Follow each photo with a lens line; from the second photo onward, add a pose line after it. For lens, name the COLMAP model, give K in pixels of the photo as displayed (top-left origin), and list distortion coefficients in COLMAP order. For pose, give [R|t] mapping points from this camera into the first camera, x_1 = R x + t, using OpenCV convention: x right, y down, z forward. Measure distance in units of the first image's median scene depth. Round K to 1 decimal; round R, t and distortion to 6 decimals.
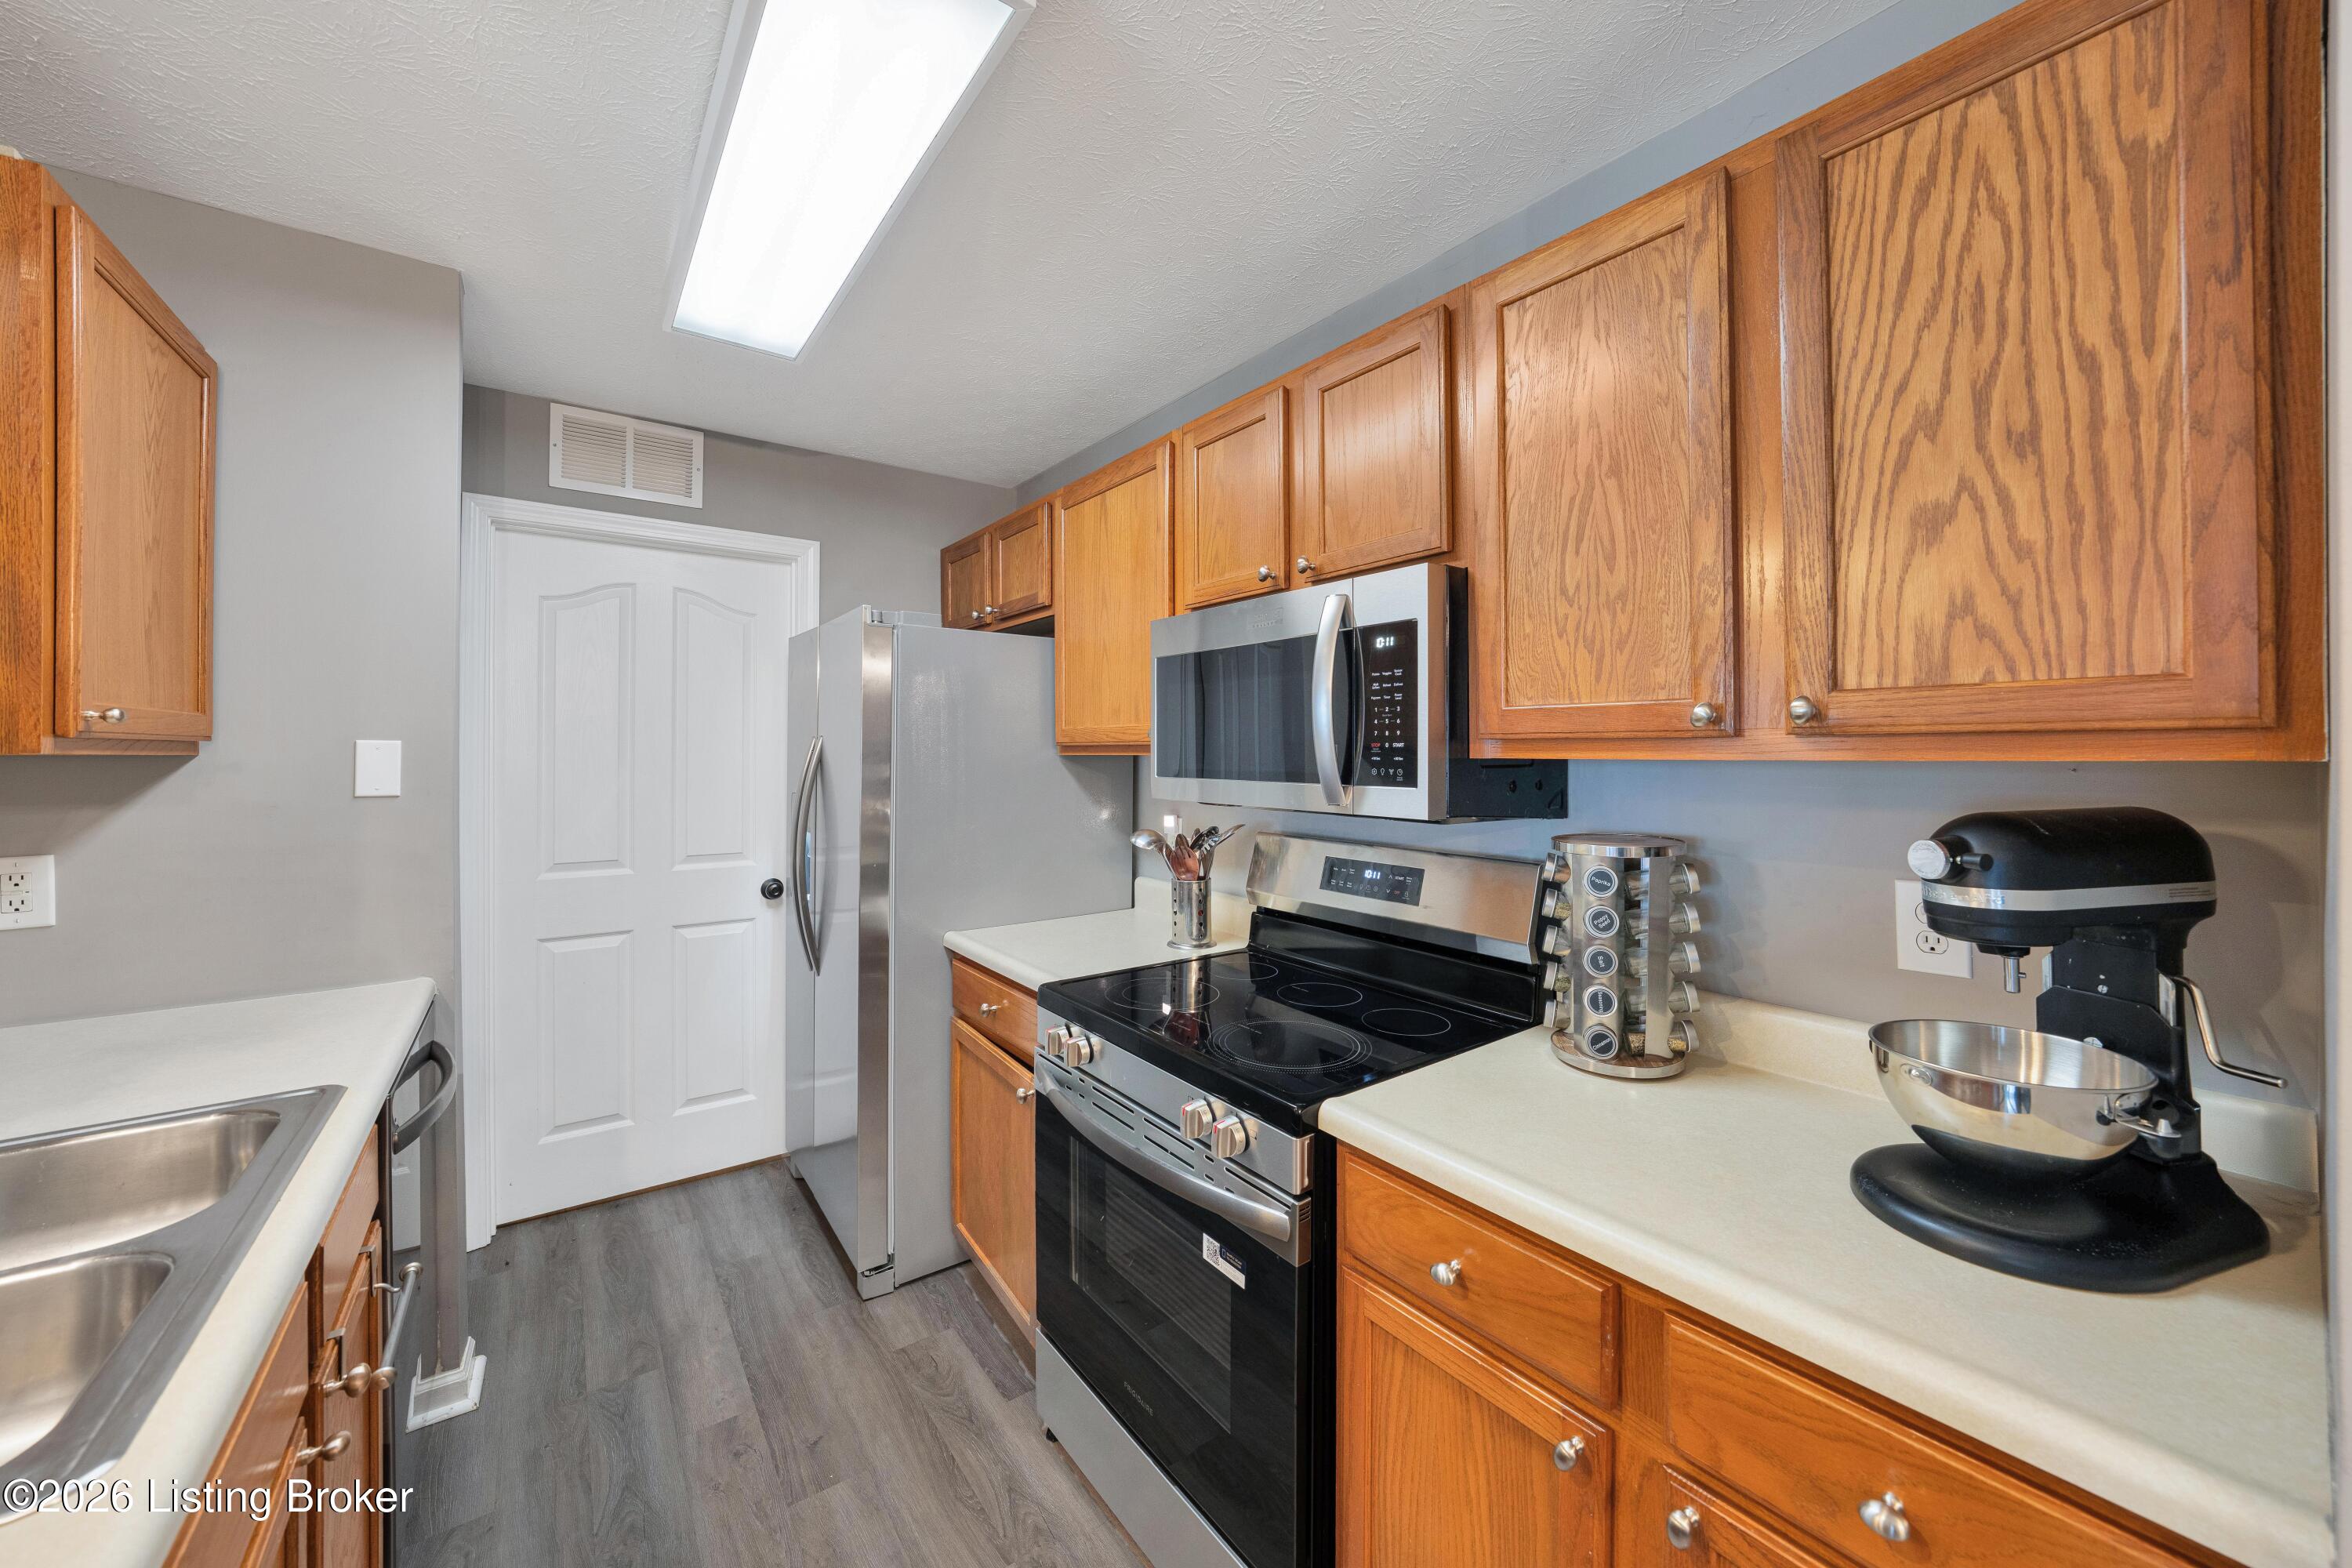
lens RADIAL K [[860.6, 0, 1208.3], [0, 860.6, 745.9], [0, 0, 1]] dist [-0.038222, 0.008413]
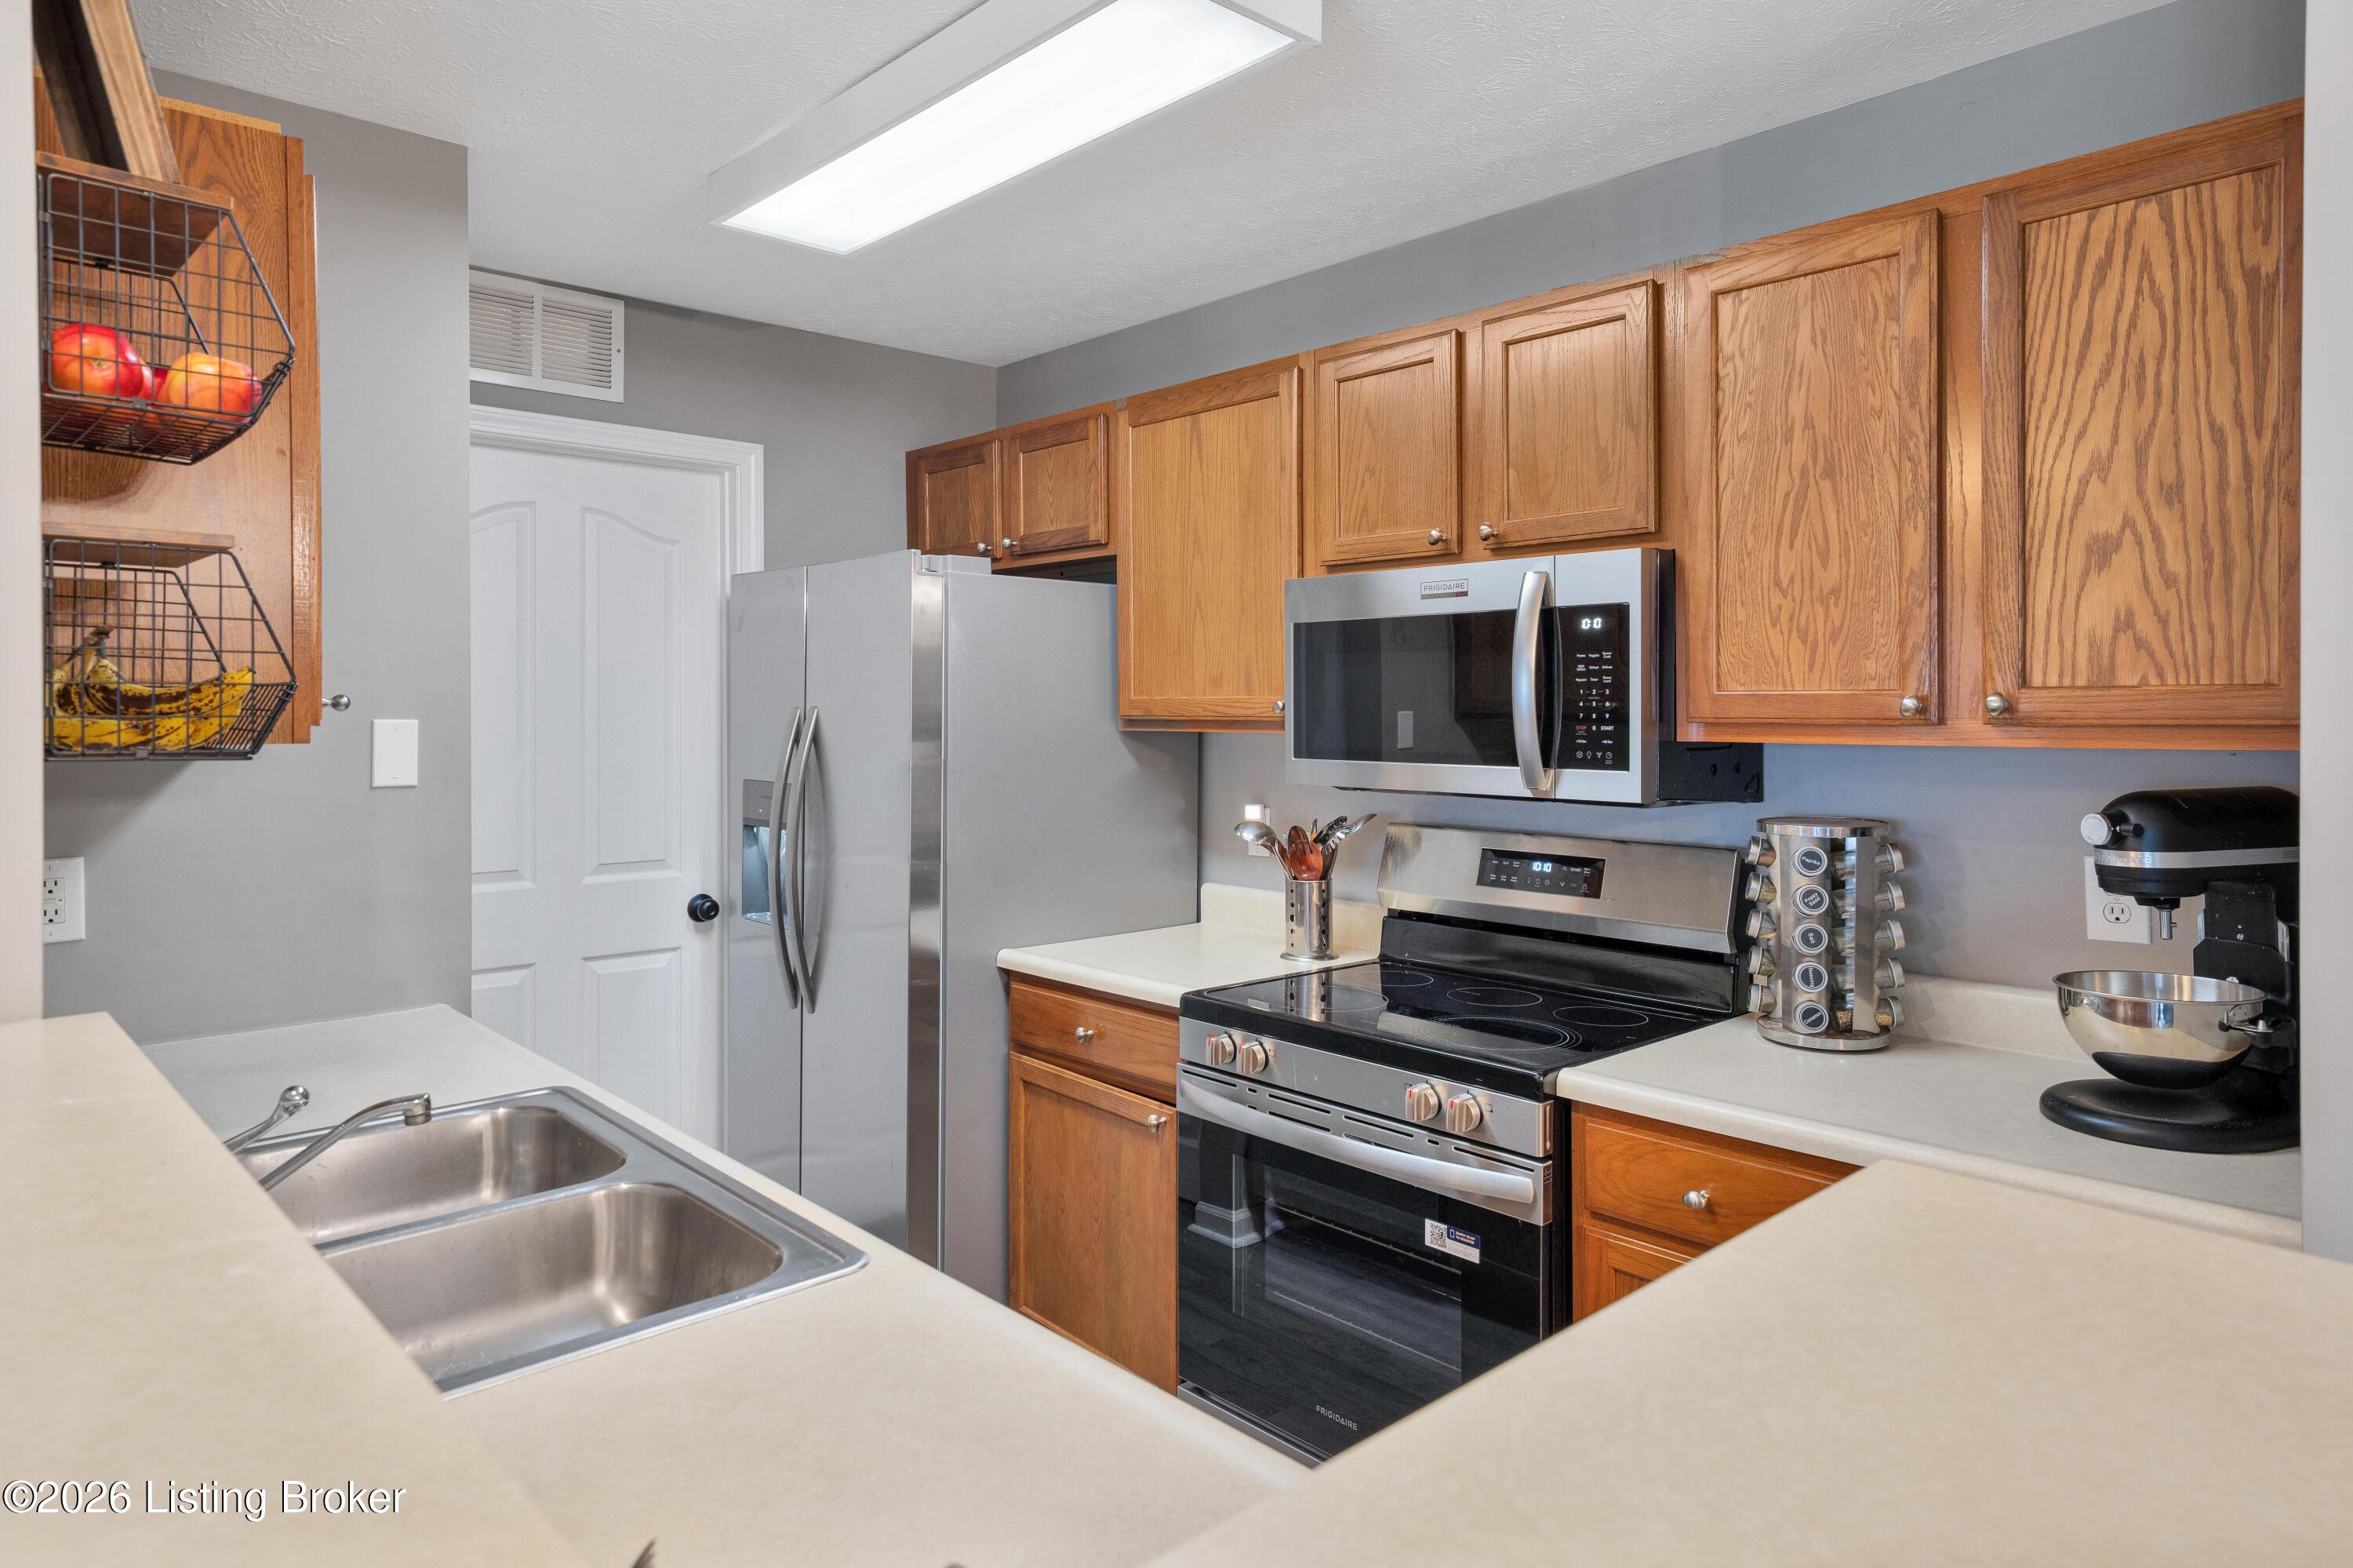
lens RADIAL K [[1443.6, 0, 1179.1], [0, 1443.6, 701.1], [0, 0, 1]] dist [0.004874, 0.002176]
pose [[0.996616, -0.000068, 0.082202, -0.459621], [-0.000107, 0.999998, 0.002122, -0.039940], [-0.082202, -0.002123, 0.996613, -0.702660]]
